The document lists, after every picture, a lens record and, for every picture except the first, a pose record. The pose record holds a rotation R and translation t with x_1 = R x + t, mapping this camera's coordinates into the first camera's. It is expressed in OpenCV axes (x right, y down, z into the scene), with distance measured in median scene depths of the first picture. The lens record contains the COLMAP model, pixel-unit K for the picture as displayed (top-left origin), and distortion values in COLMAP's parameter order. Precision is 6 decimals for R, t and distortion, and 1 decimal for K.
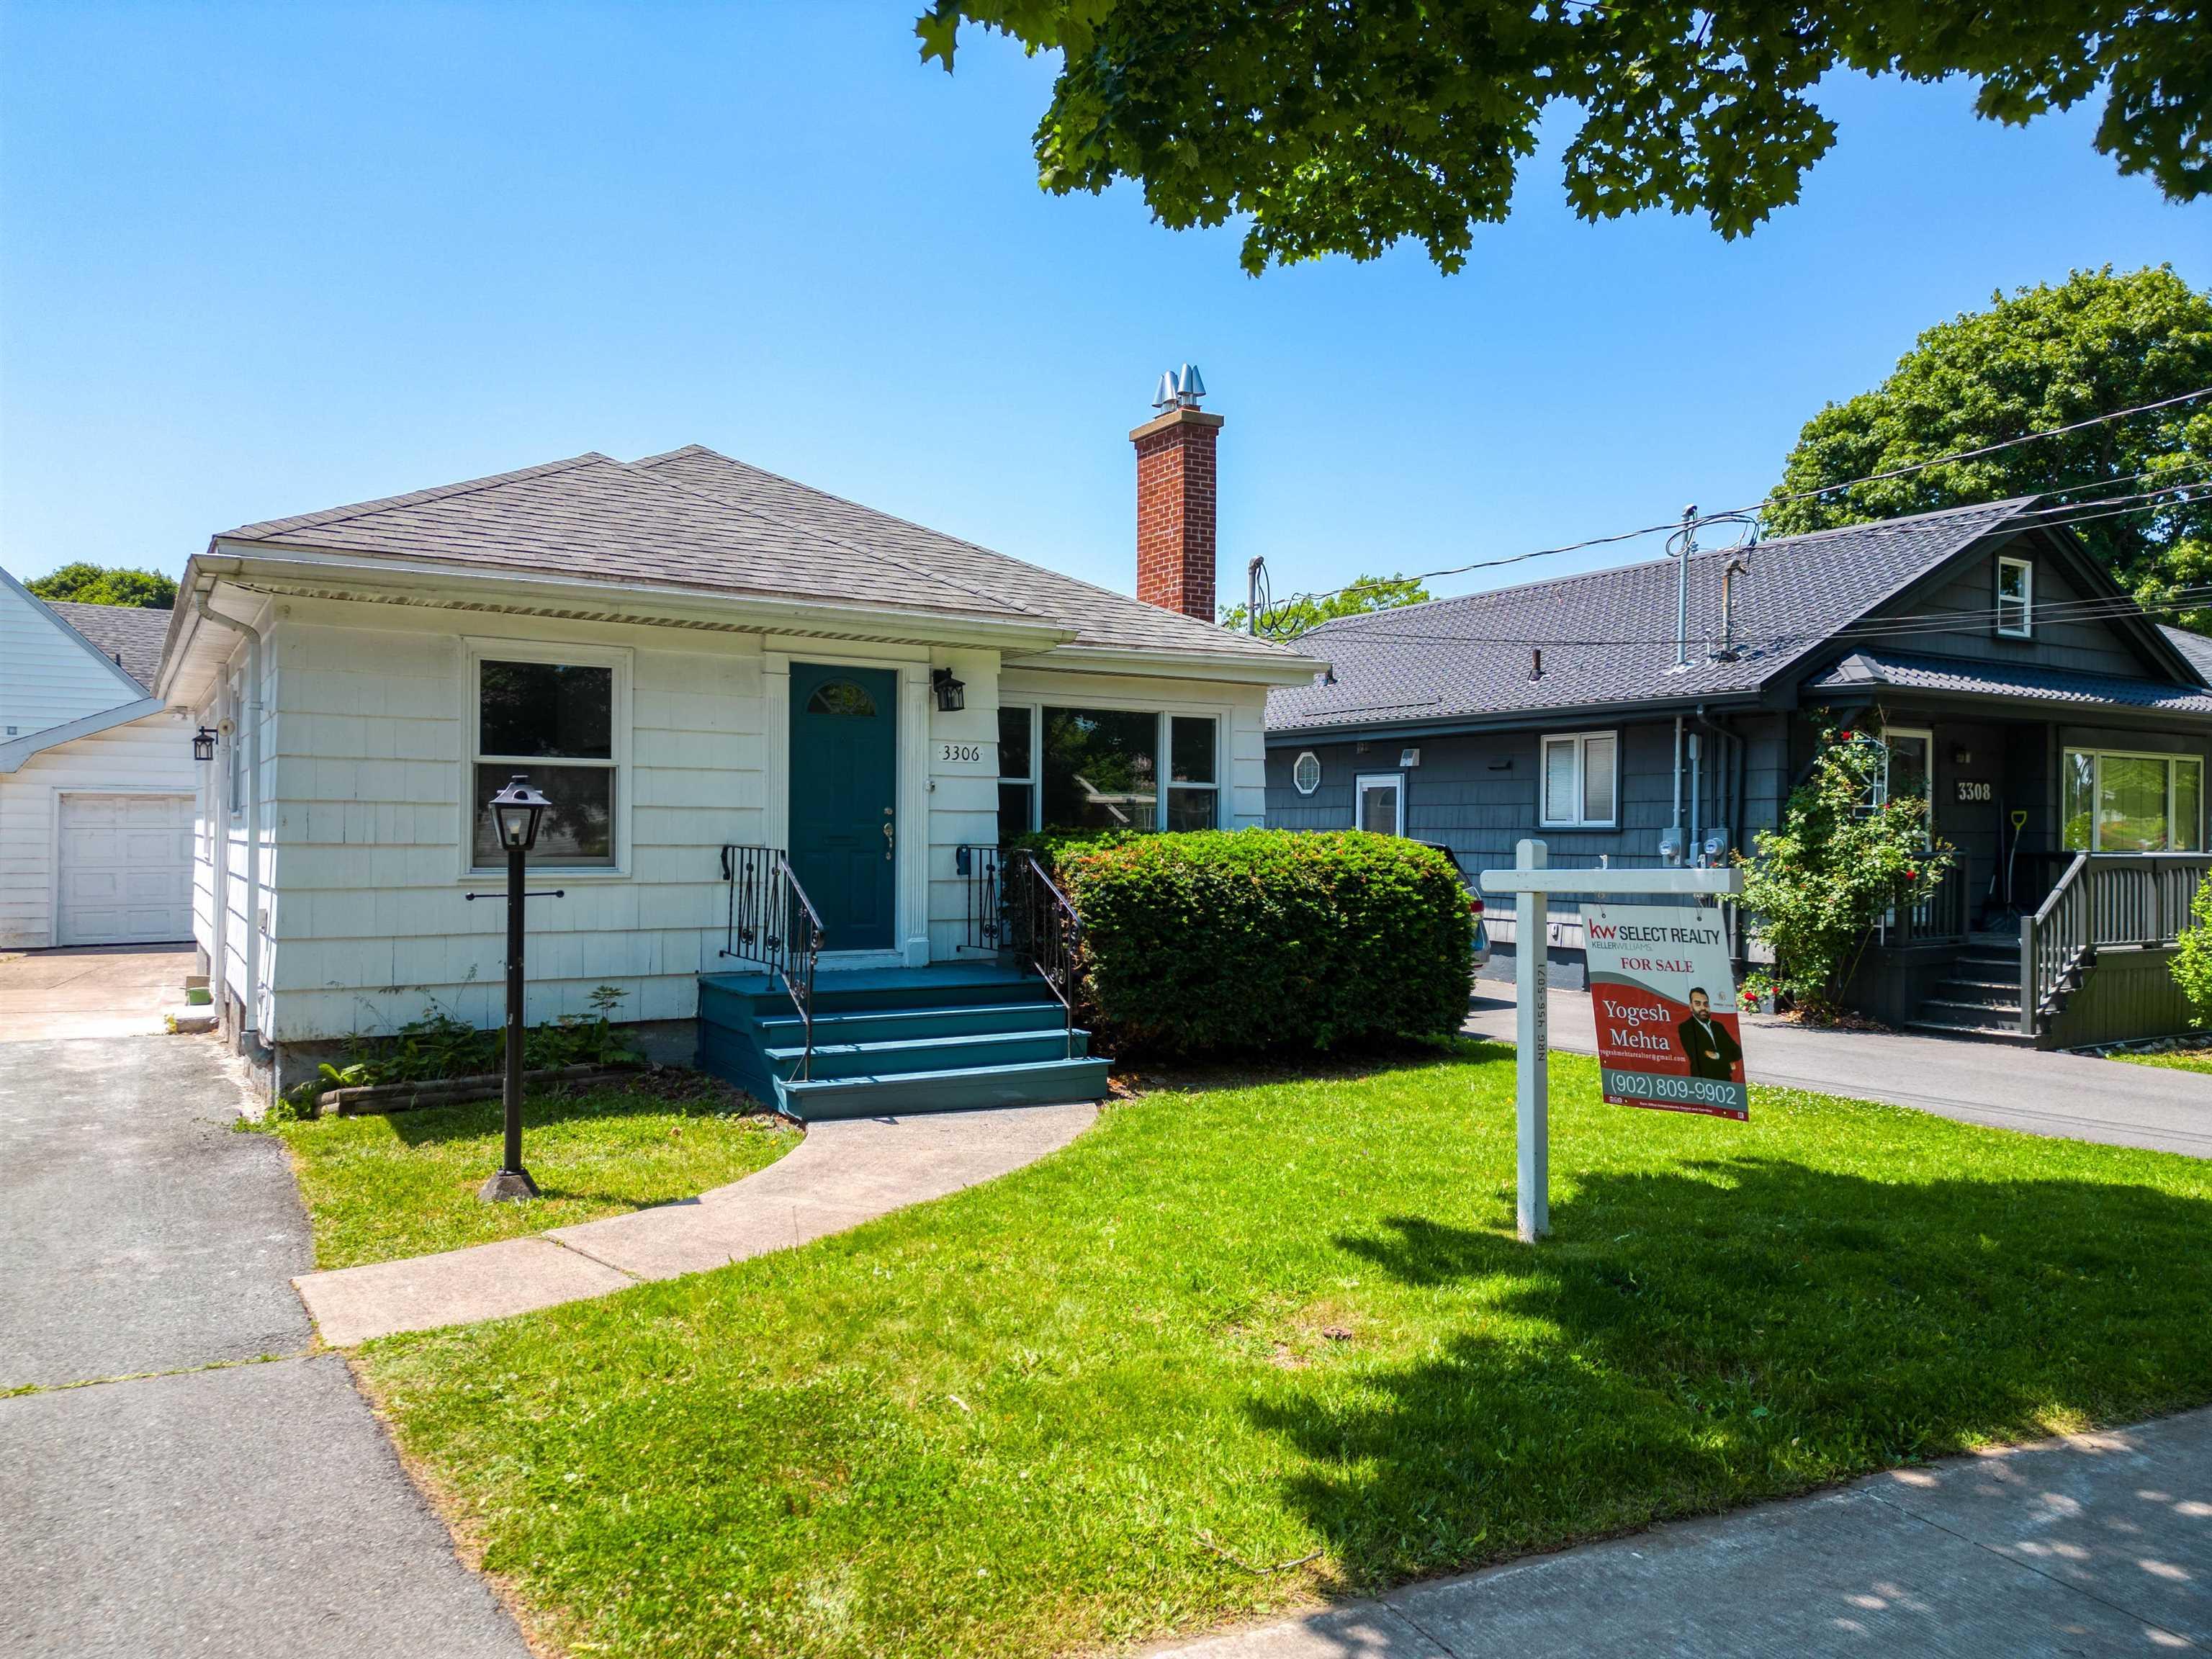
lens RADIAL K [[1552.5, 0, 1098.7], [0, 1552.5, 824.6], [0, 0, 1]] dist [0.046323, -0.023803]
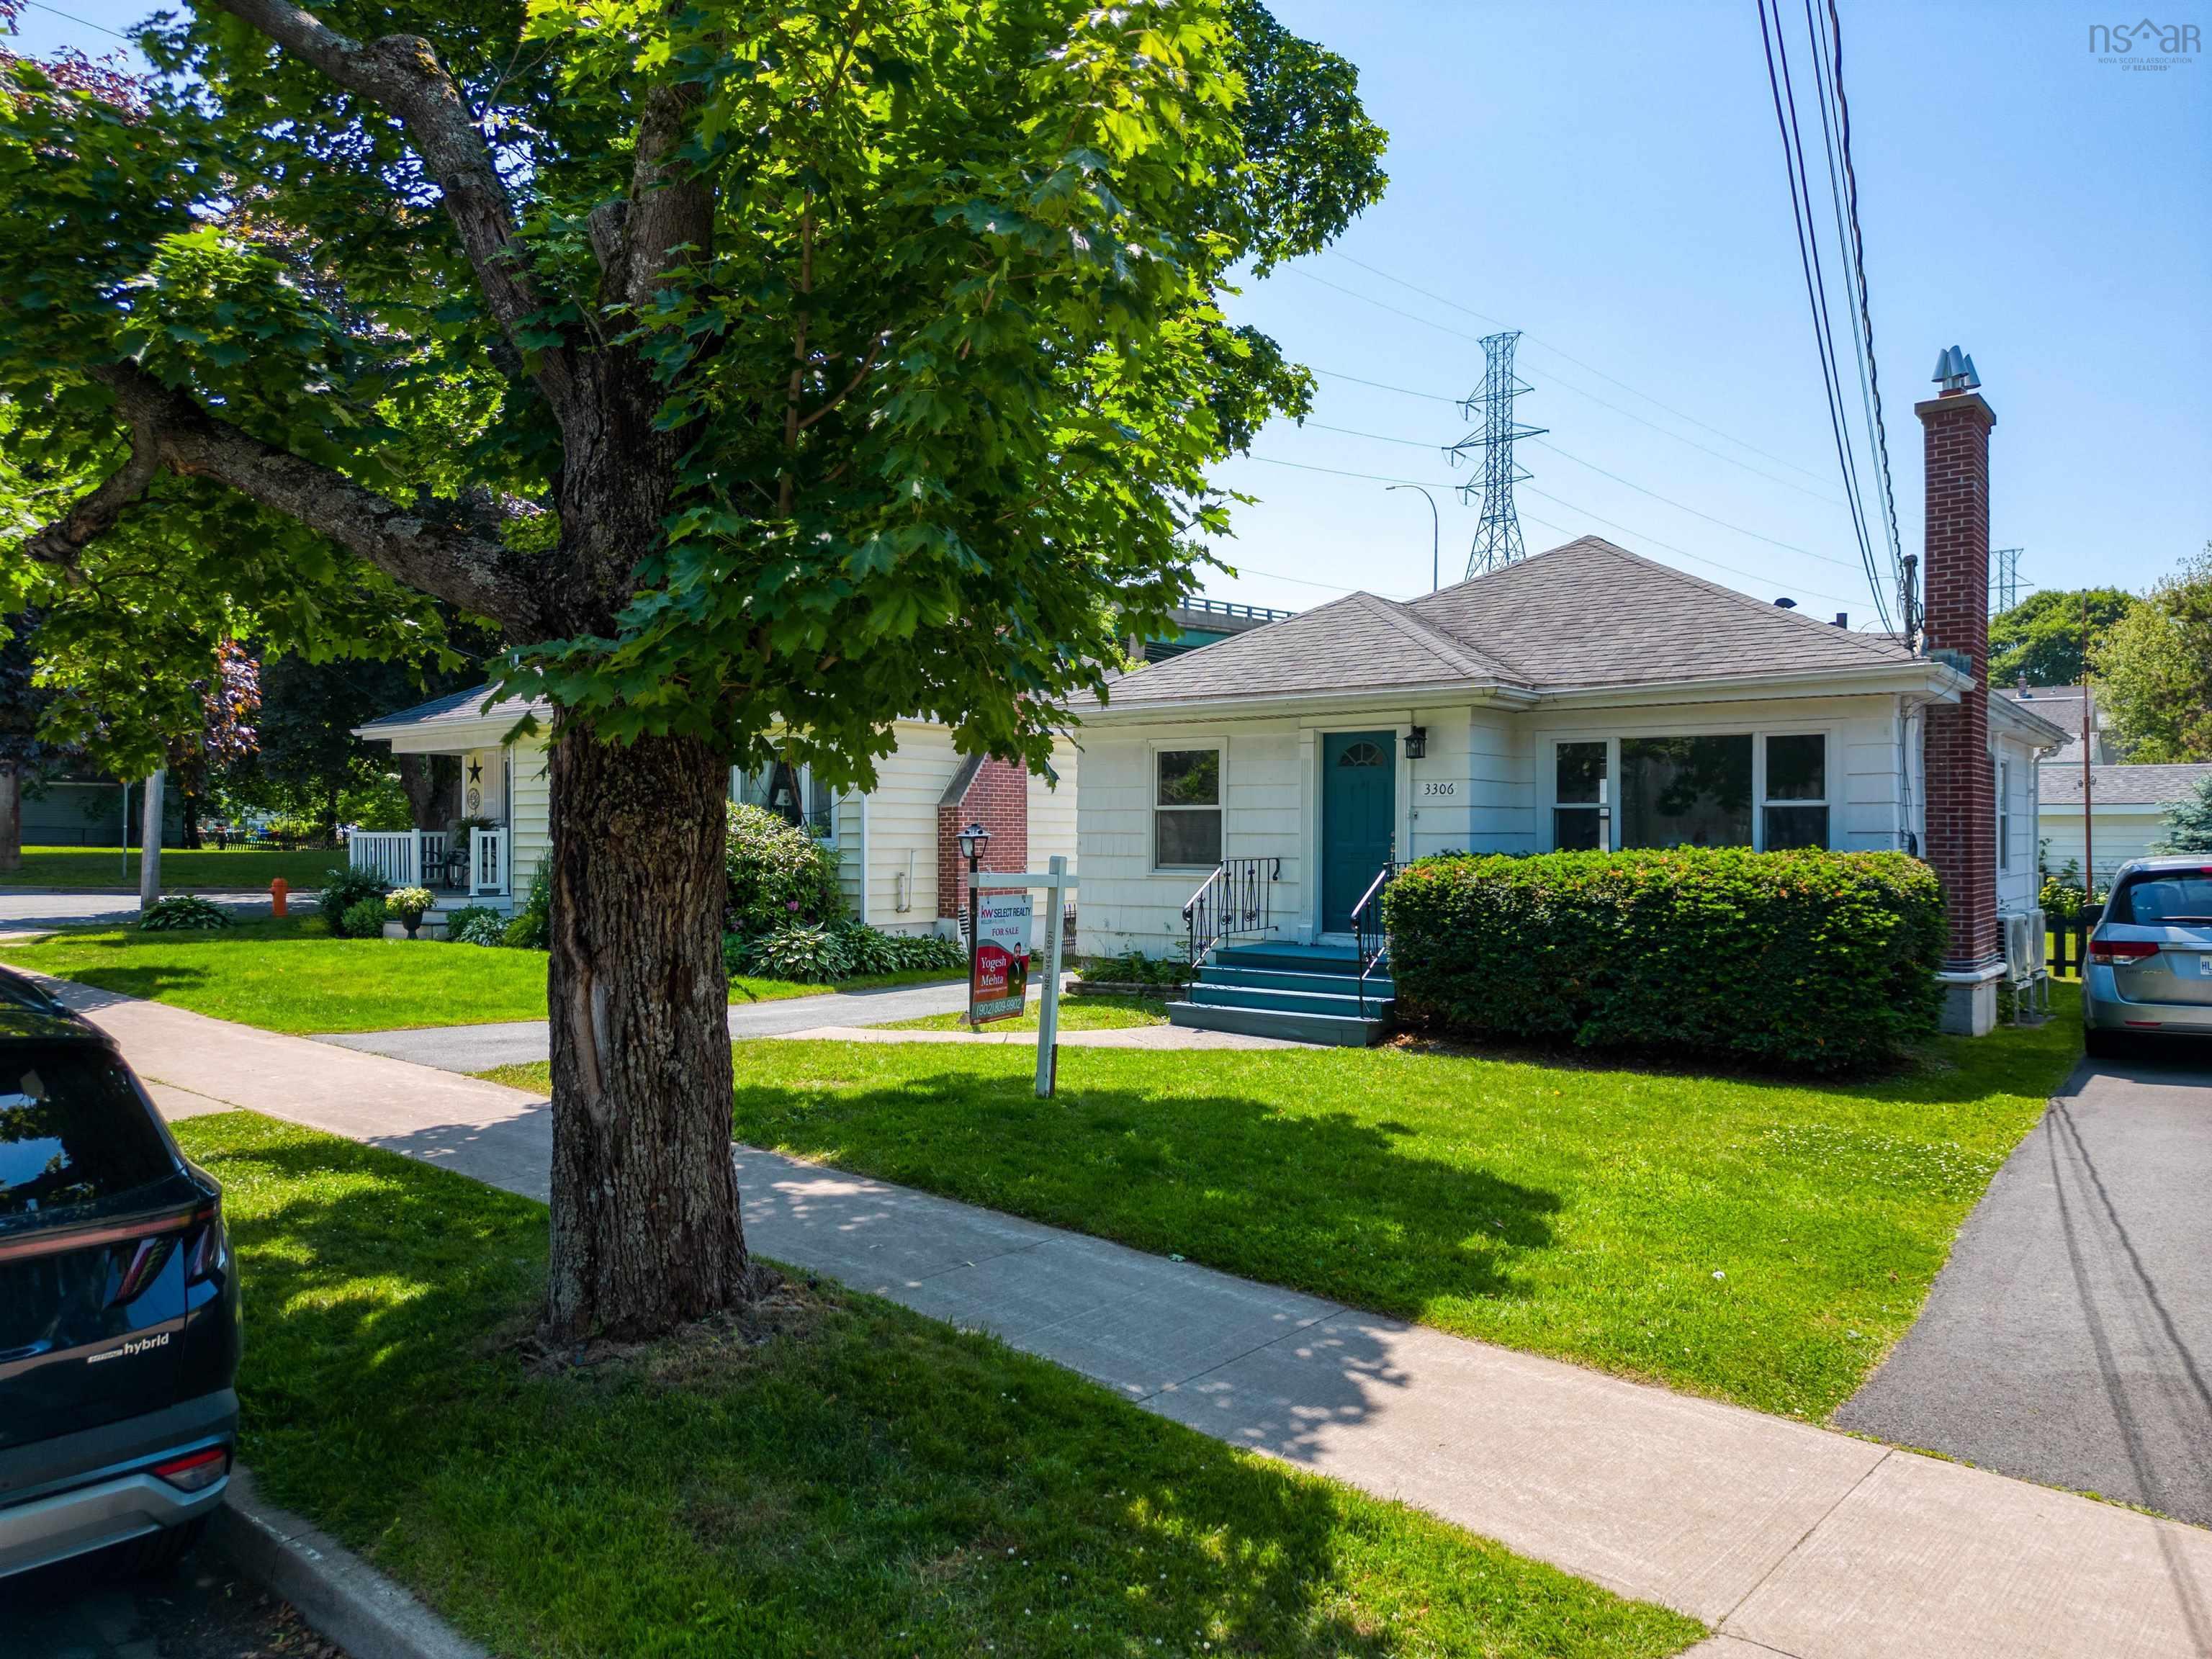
lens RADIAL K [[1552.5, 0, 1105.4], [0, 1552.5, 836.6], [0, 0, 1]] dist [0.046323, -0.023803]
pose [[0.362110, -0.004850, -0.932123, 1.123029], [0.005173, 0.999982, -0.003193, -0.003703], [0.932121, -0.003666, 0.362129, 0.287463]]
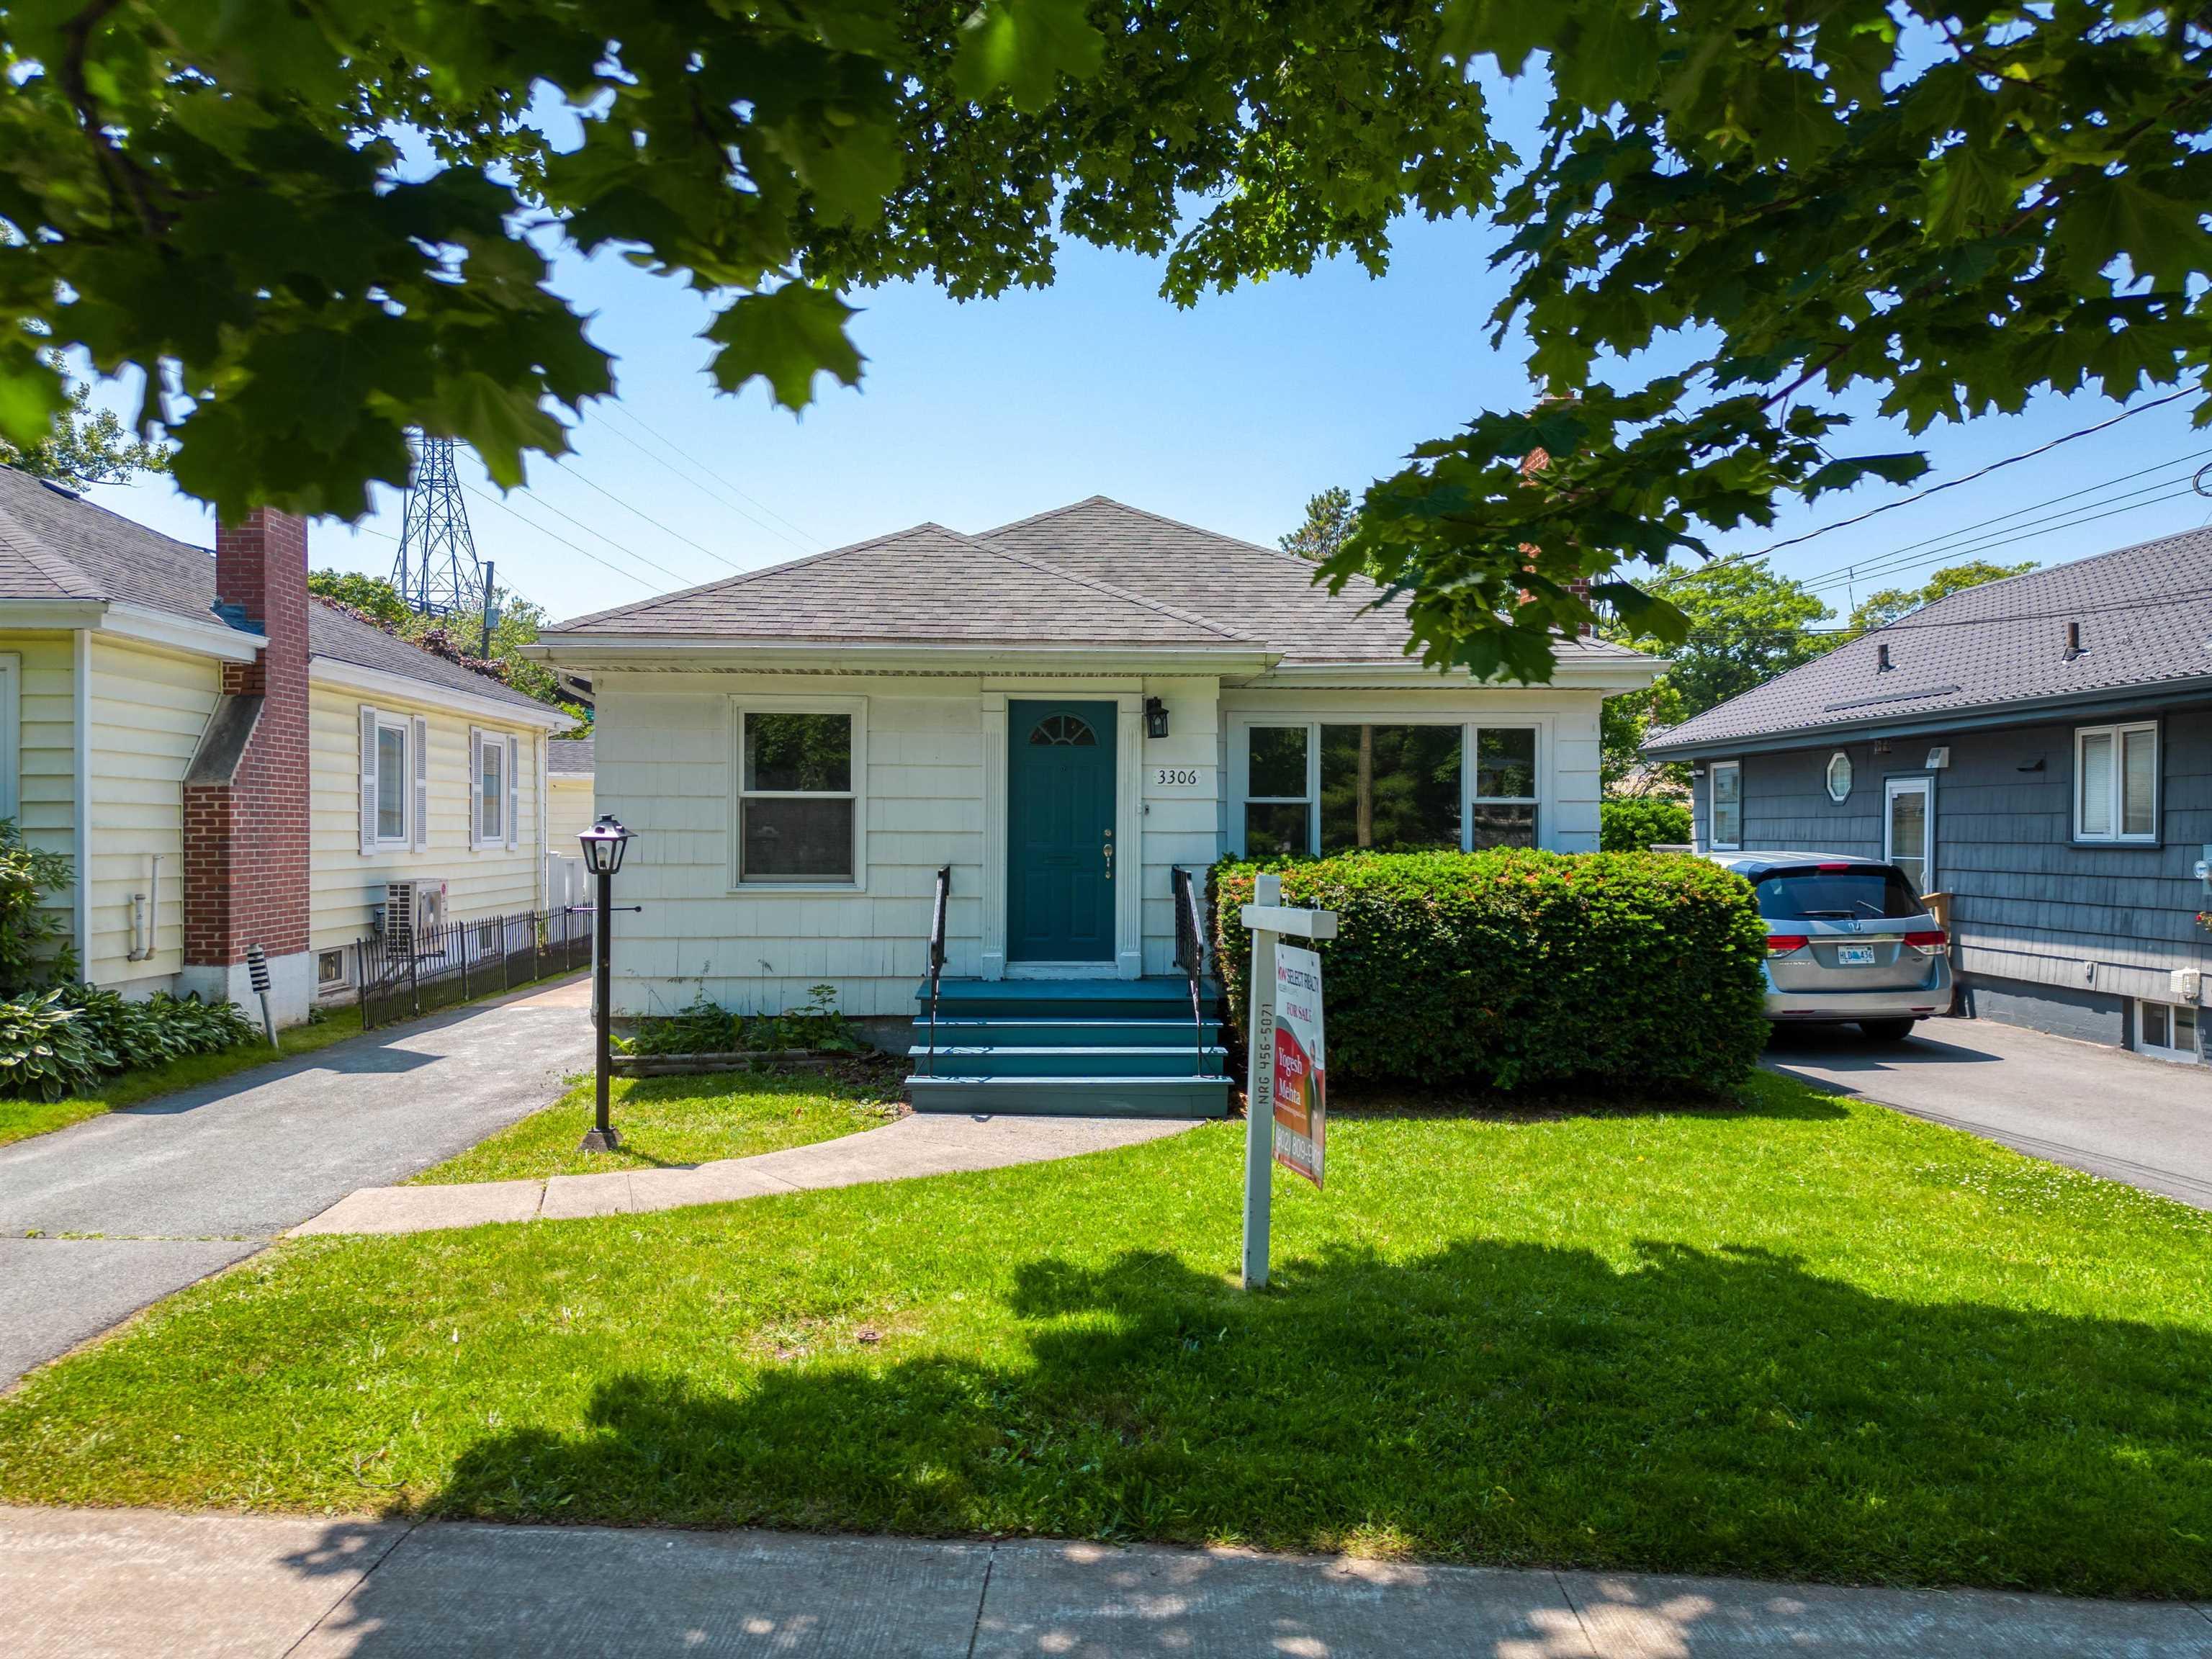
lens RADIAL K [[1552.5, 0, 1096.3], [0, 1552.5, 817.5], [0, 0, 1]] dist [0.046323, -0.023803]
pose [[0.872718, -0.007594, -0.488166, 0.408170], [0.004698, 0.999963, -0.007157, -0.012697], [0.488202, 0.003953, 0.872721, 0.065665]]
